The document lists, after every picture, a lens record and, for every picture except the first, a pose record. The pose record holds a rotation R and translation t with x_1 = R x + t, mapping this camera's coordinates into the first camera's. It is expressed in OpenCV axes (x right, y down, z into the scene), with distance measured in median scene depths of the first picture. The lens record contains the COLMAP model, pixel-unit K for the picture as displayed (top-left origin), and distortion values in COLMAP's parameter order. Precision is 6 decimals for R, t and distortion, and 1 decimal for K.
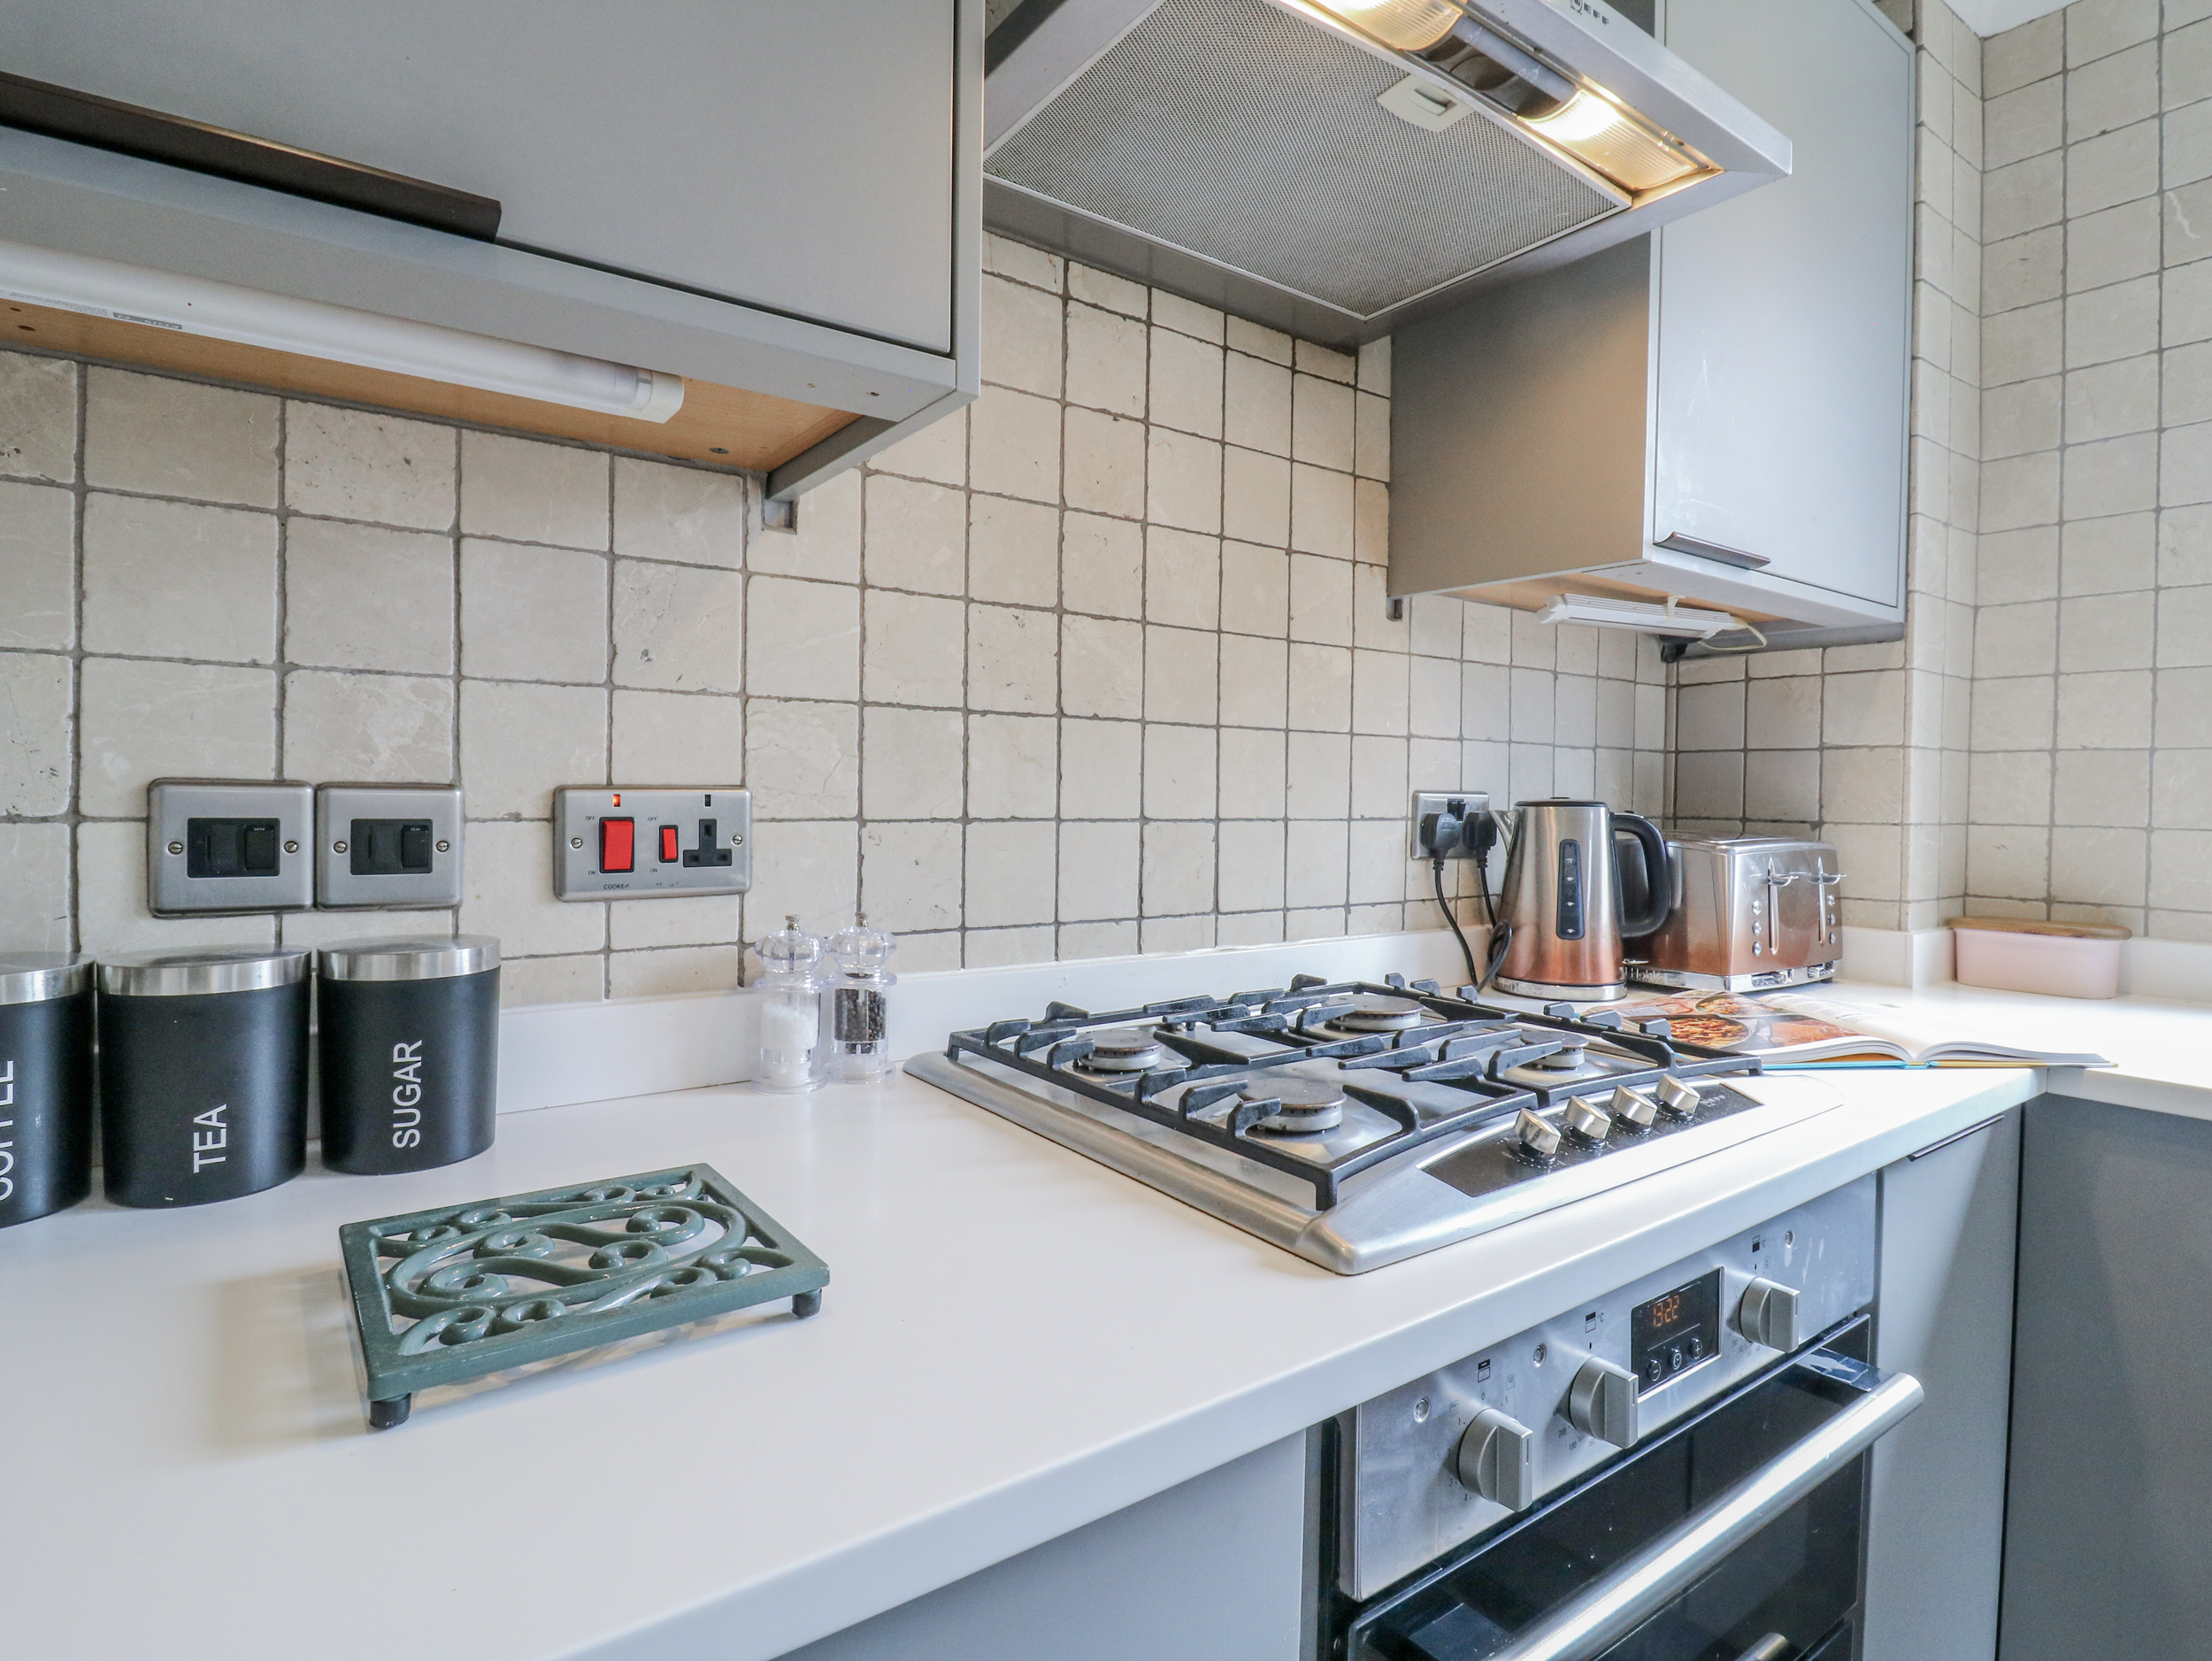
lens RADIAL K [[1151.9, 0, 1115.5], [0, 1151.9, 811.9], [0, 0, 1]] dist [0.001297, -0.013872]
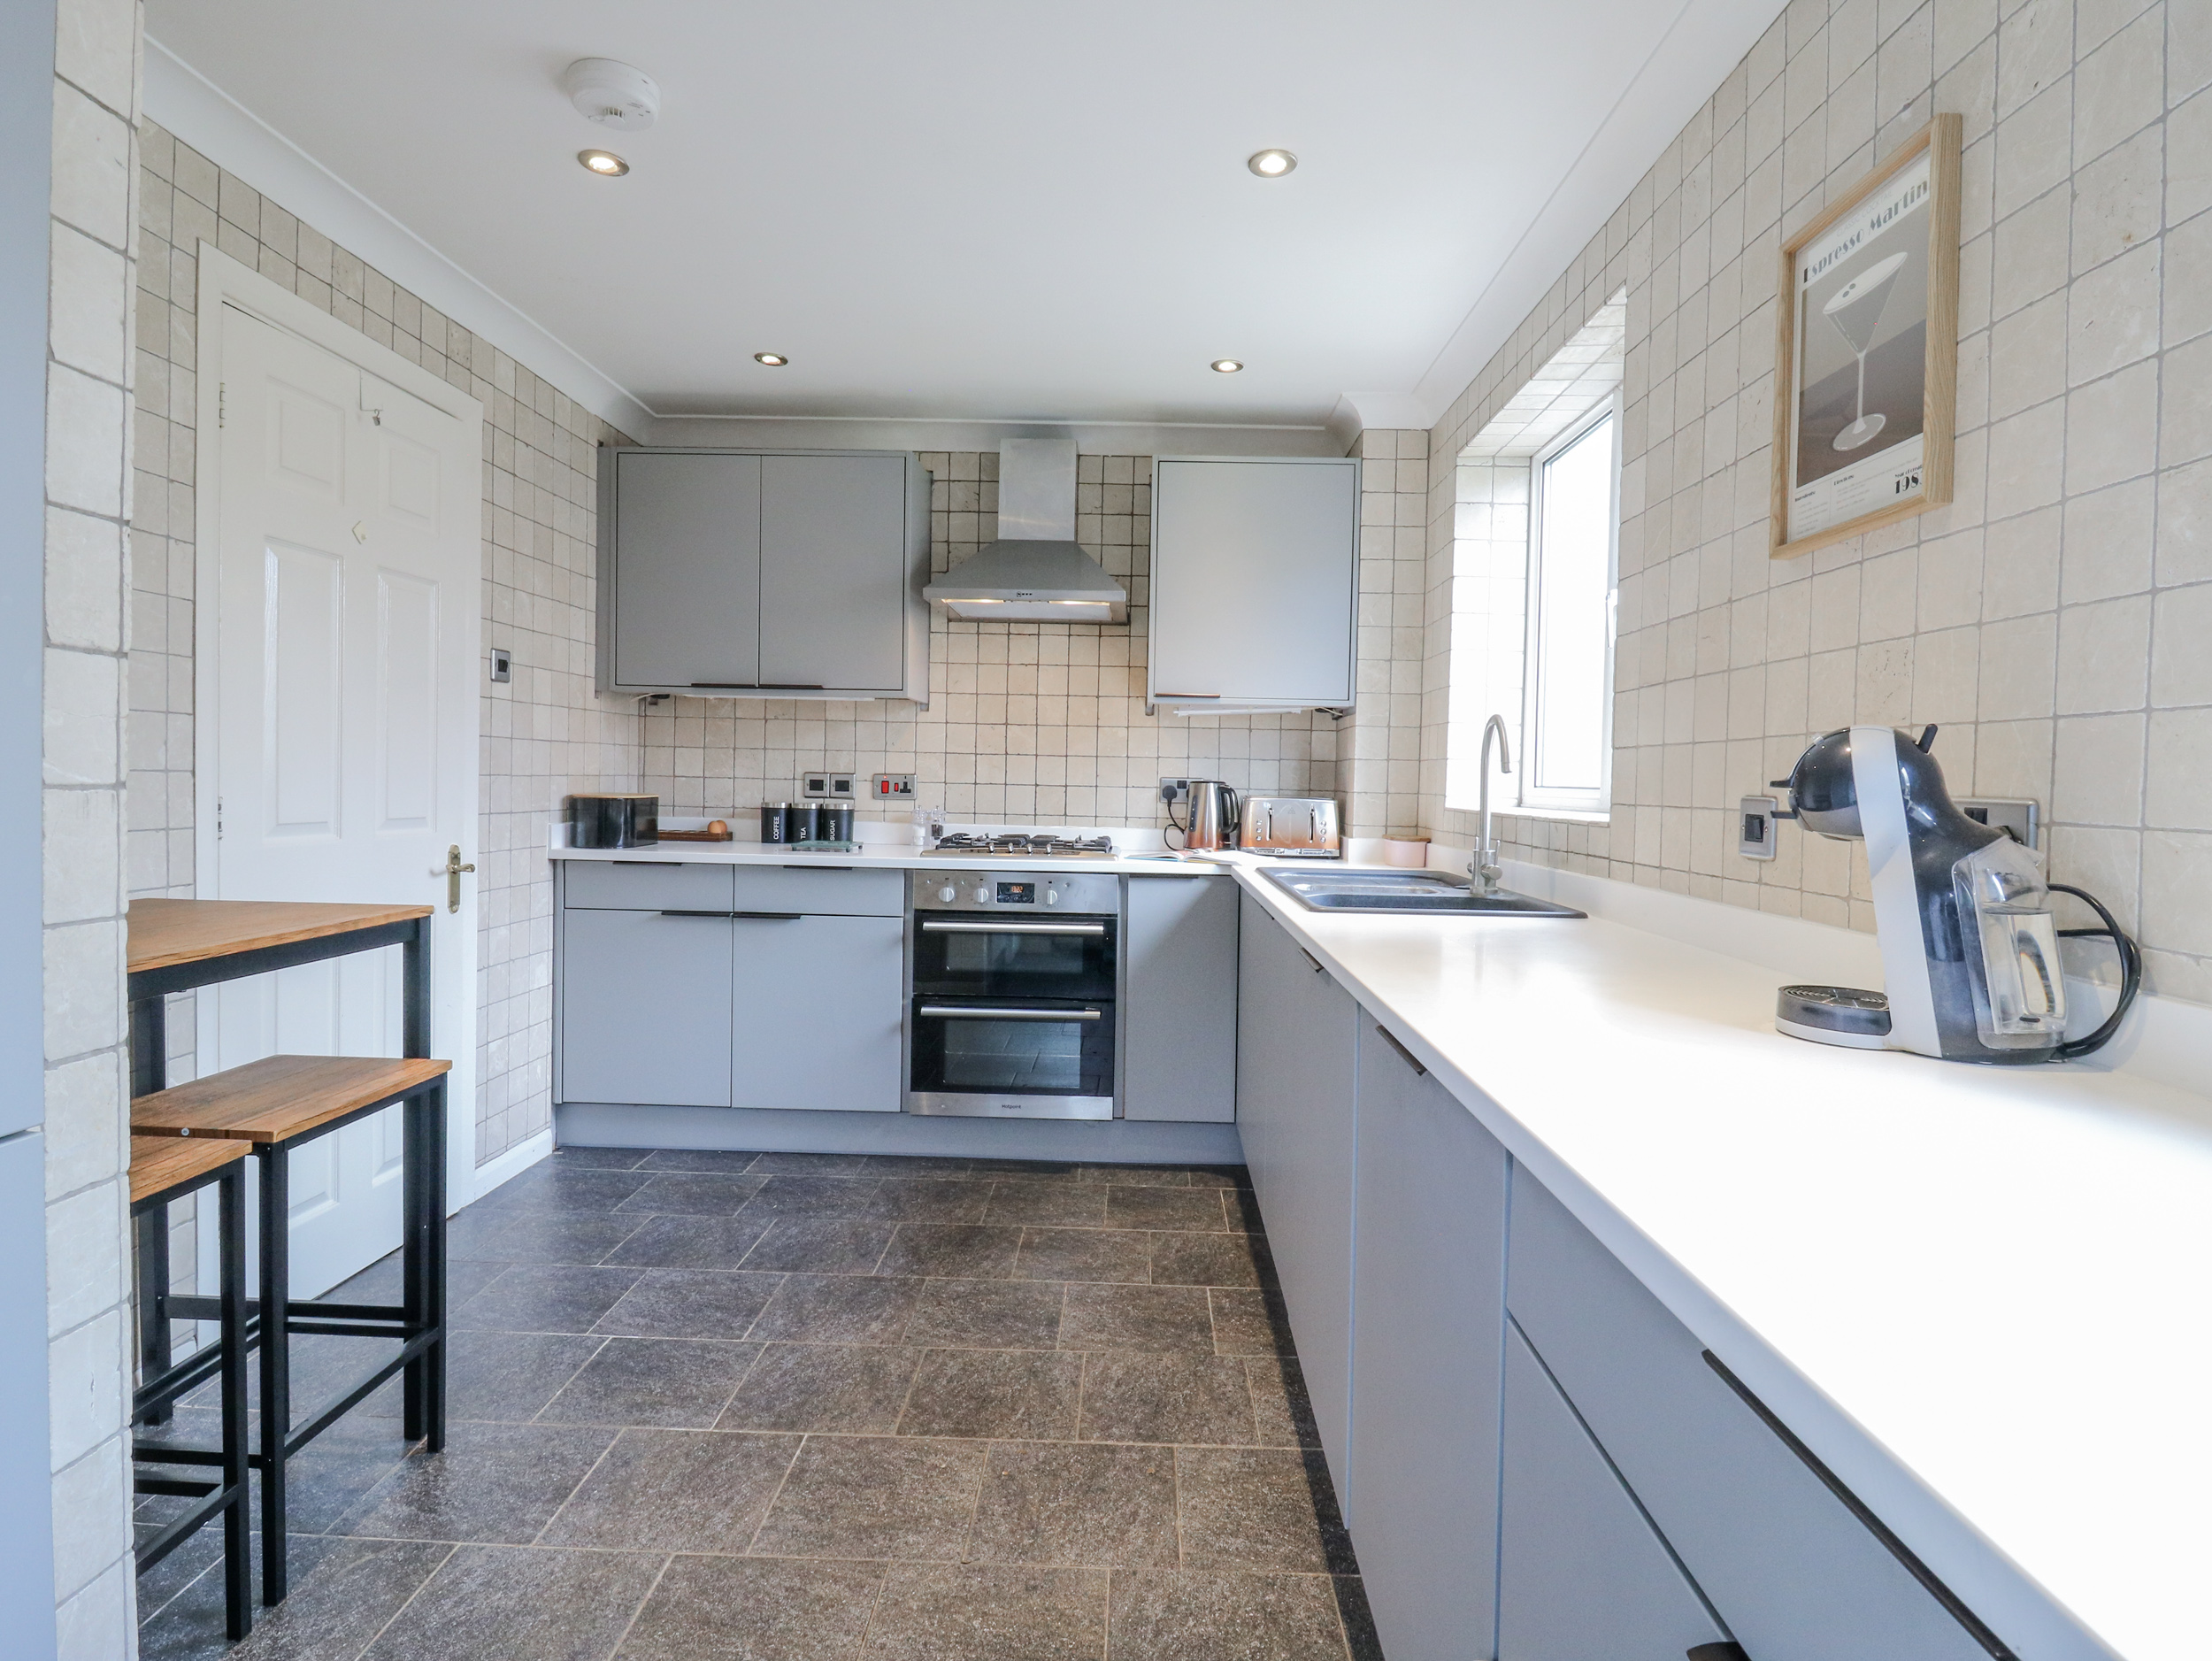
lens RADIAL K [[1151.9, 0, 1115.5], [0, 1151.9, 811.9], [0, 0, 1]] dist [0.001297, -0.013872]
pose [[0.798134, 0.016237, -0.602261, 2.666897], [-0.019590, 0.999808, 0.000994, 0.092701], [0.602162, 0.011005, 0.798298, -1.816276]]
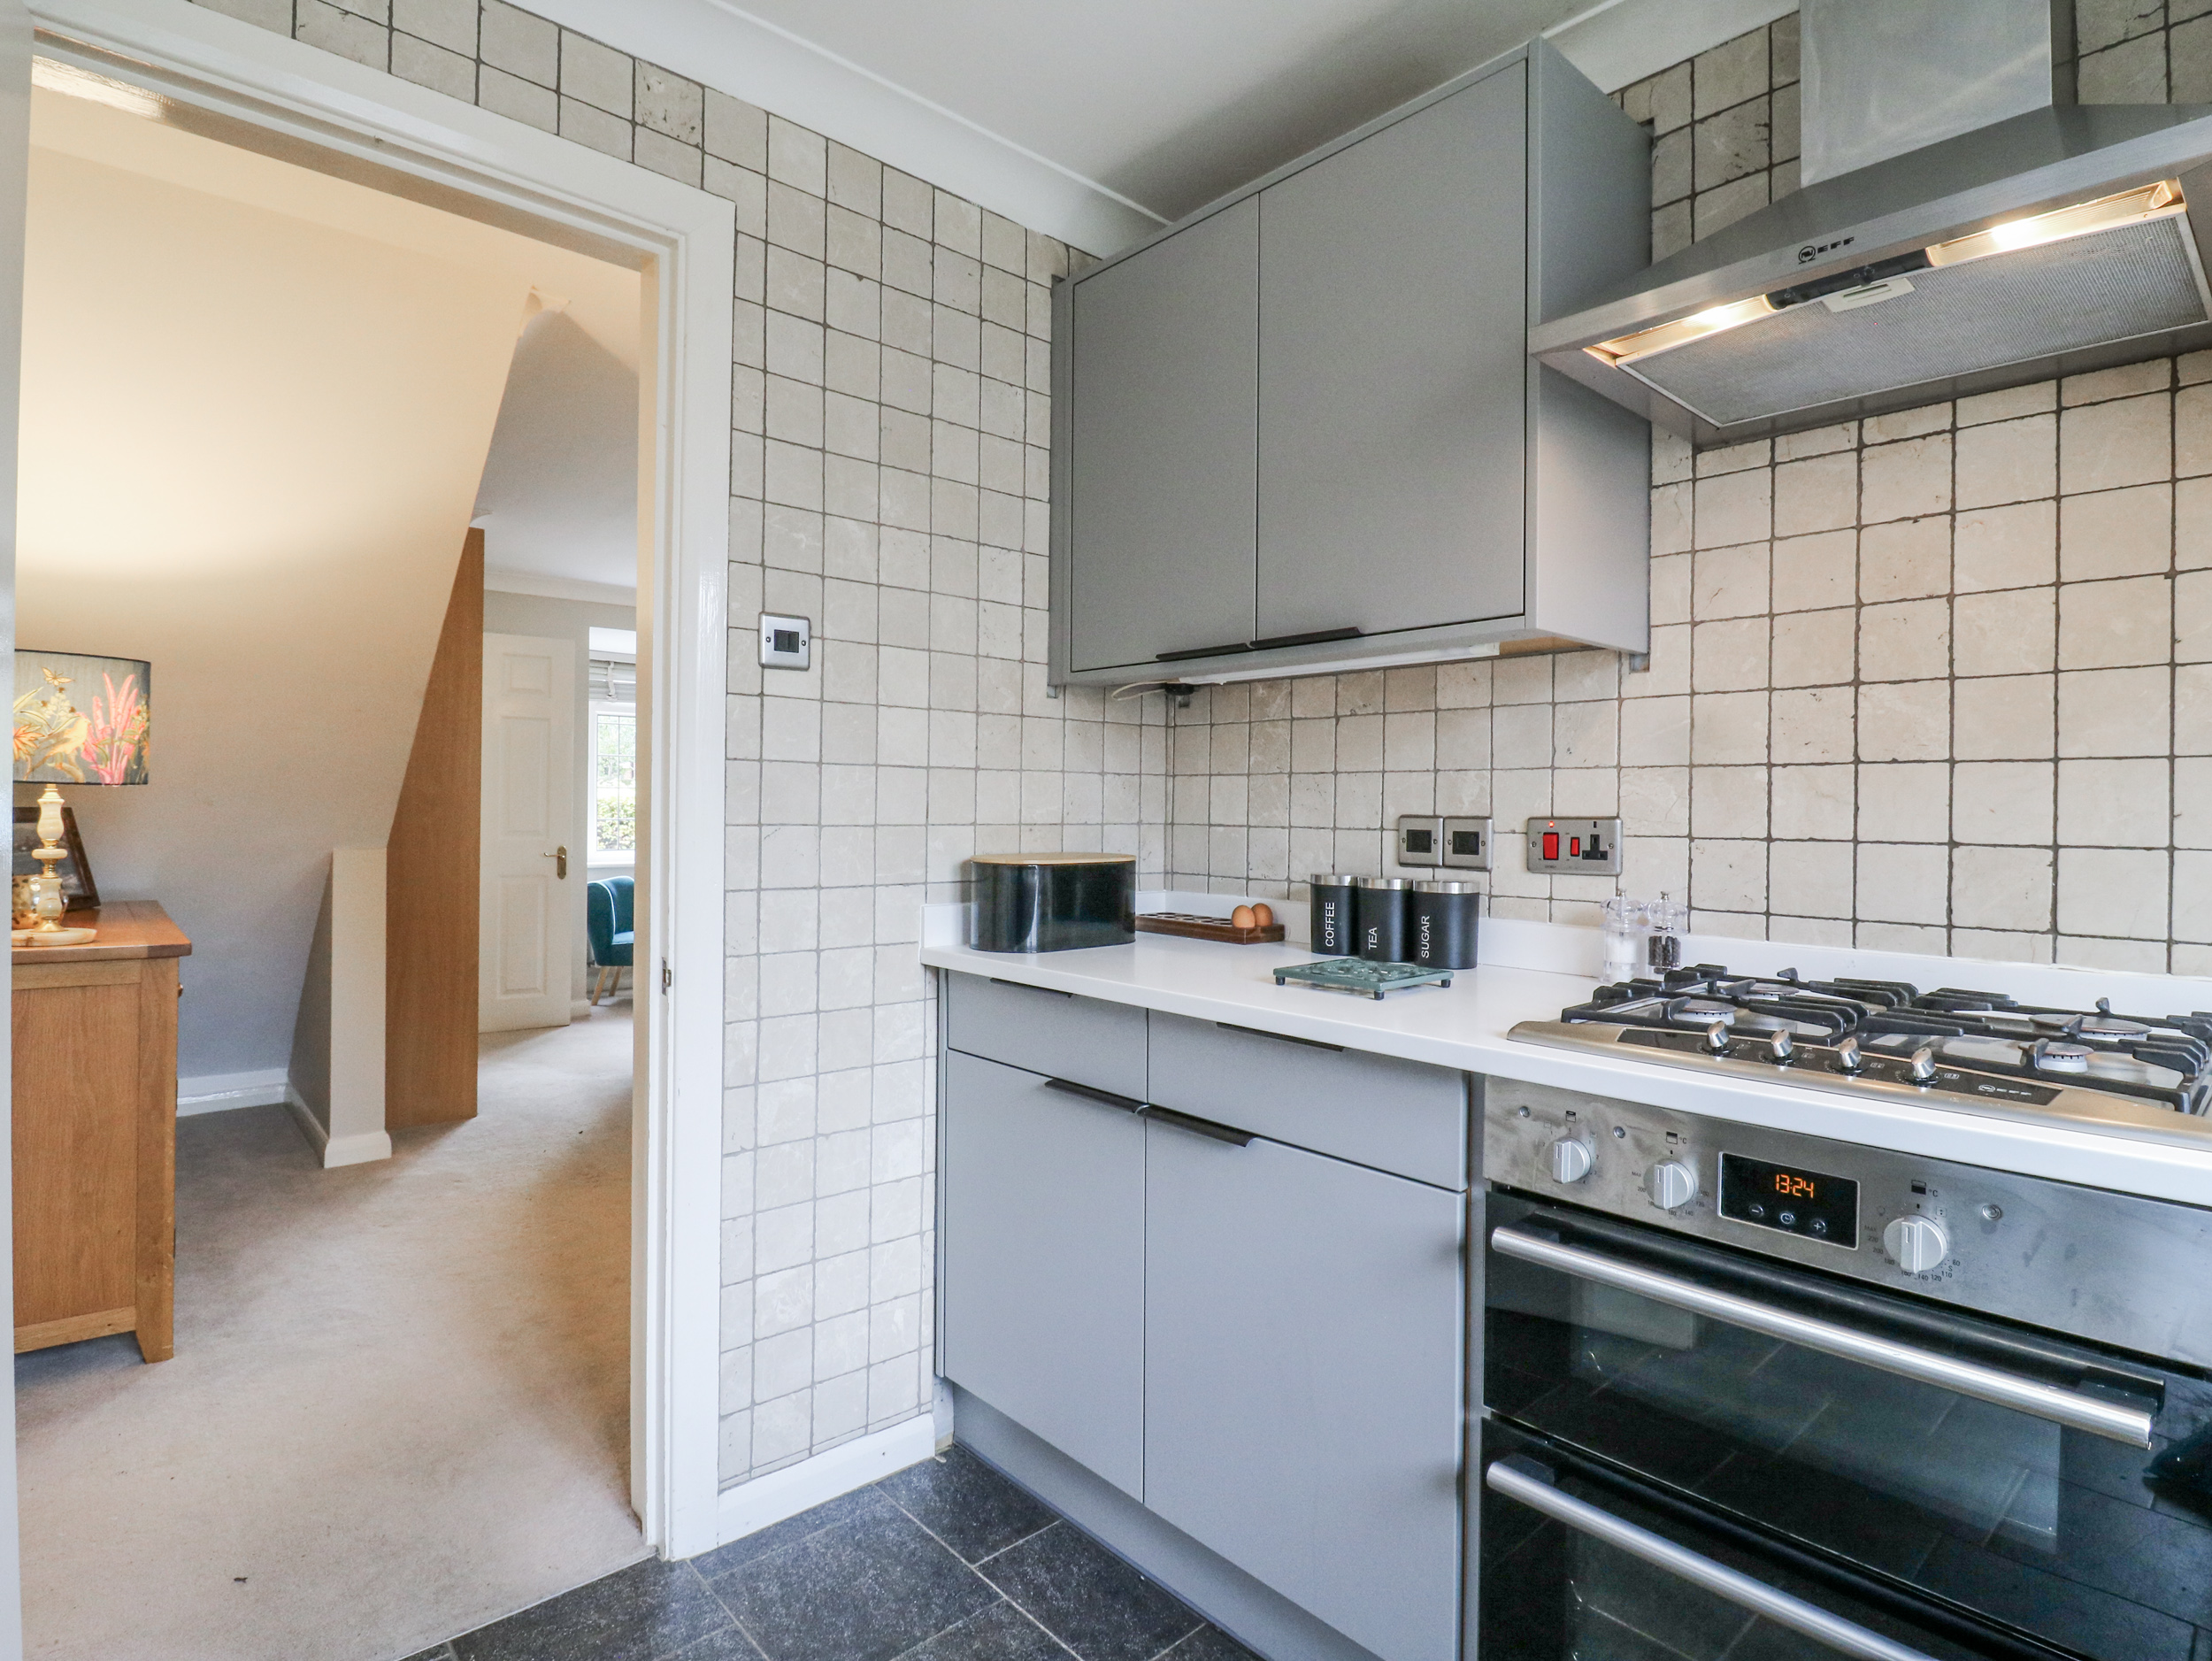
lens RADIAL K [[1151.9, 0, 1115.5], [0, 1151.9, 811.9], [0, 0, 1]] dist [0.001297, -0.013872]
pose [[0.111072, -0.016191, -0.993680, 1.344974], [-0.029607, 0.999370, -0.019593, 0.027716], [0.993371, 0.031596, 0.110522, 0.014384]]
